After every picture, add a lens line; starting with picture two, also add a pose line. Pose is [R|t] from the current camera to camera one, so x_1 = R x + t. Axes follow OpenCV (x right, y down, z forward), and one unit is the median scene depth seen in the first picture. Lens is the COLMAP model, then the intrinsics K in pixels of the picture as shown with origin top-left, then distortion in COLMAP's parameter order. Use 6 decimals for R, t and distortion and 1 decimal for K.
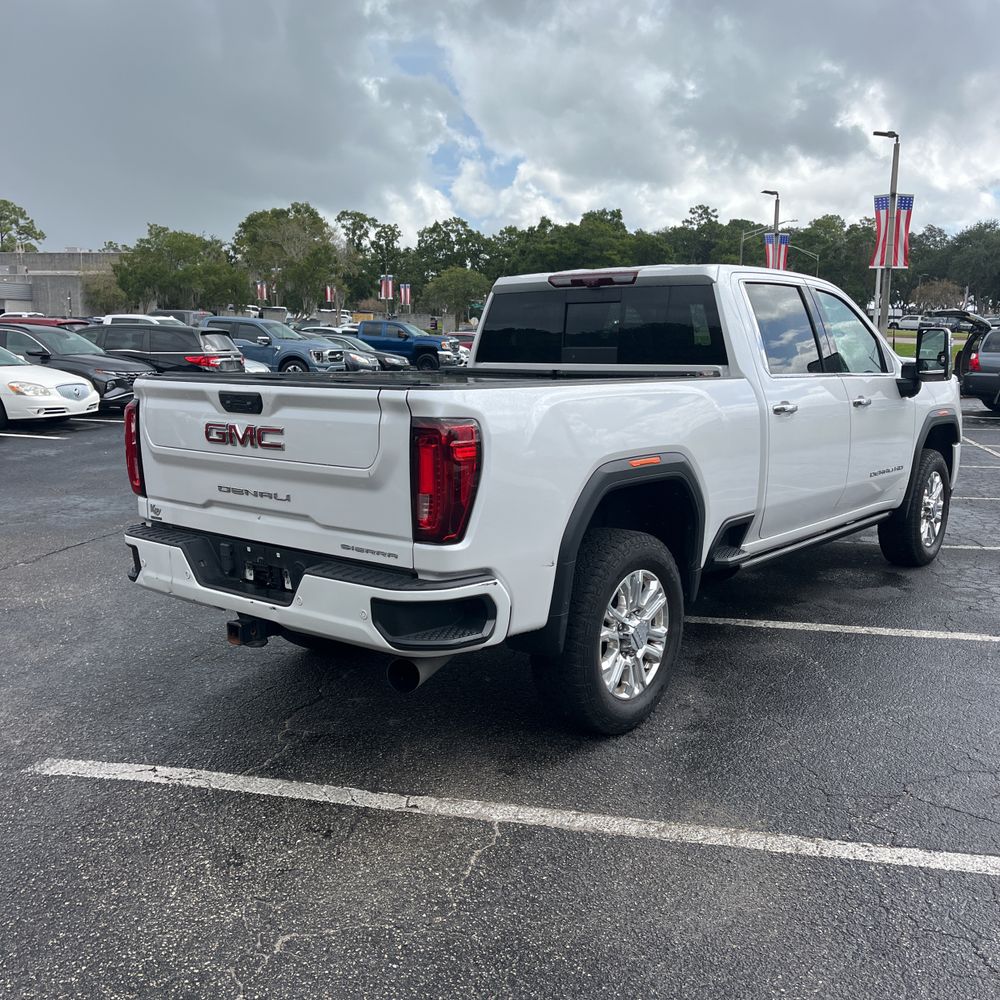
lens RADIAL K [[1012.0, 0, 500.0], [0, 1012.0, 500.0], [0, 0, 1]] dist [0.042211, -0.031192]
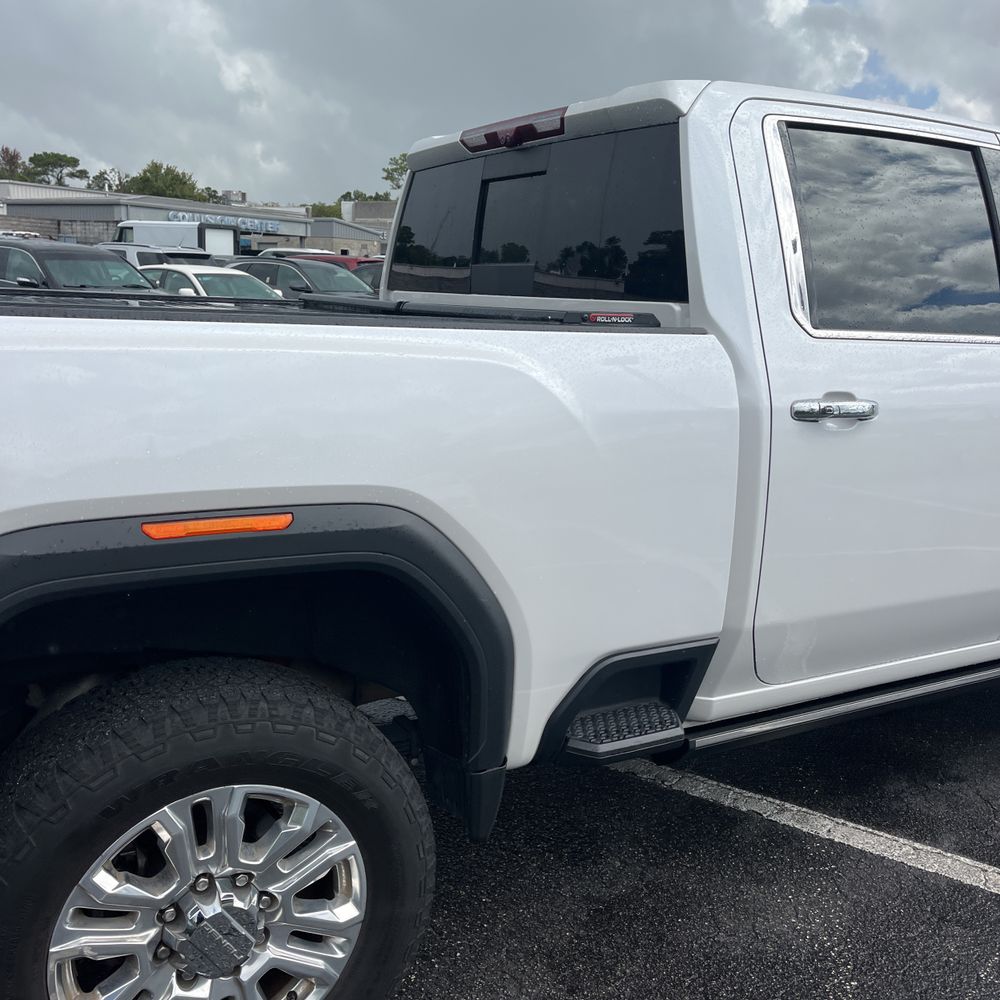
lens RADIAL K [[1012.0, 0, 500.0], [0, 1012.0, 500.0], [0, 0, 1]] dist [0.042211, -0.031192]
pose [[0.935683, 0.104088, -0.337139, 0.305544], [-0.089158, 0.994238, 0.059514, -0.065865], [0.341391, -0.025628, 0.939572, 0.549376]]
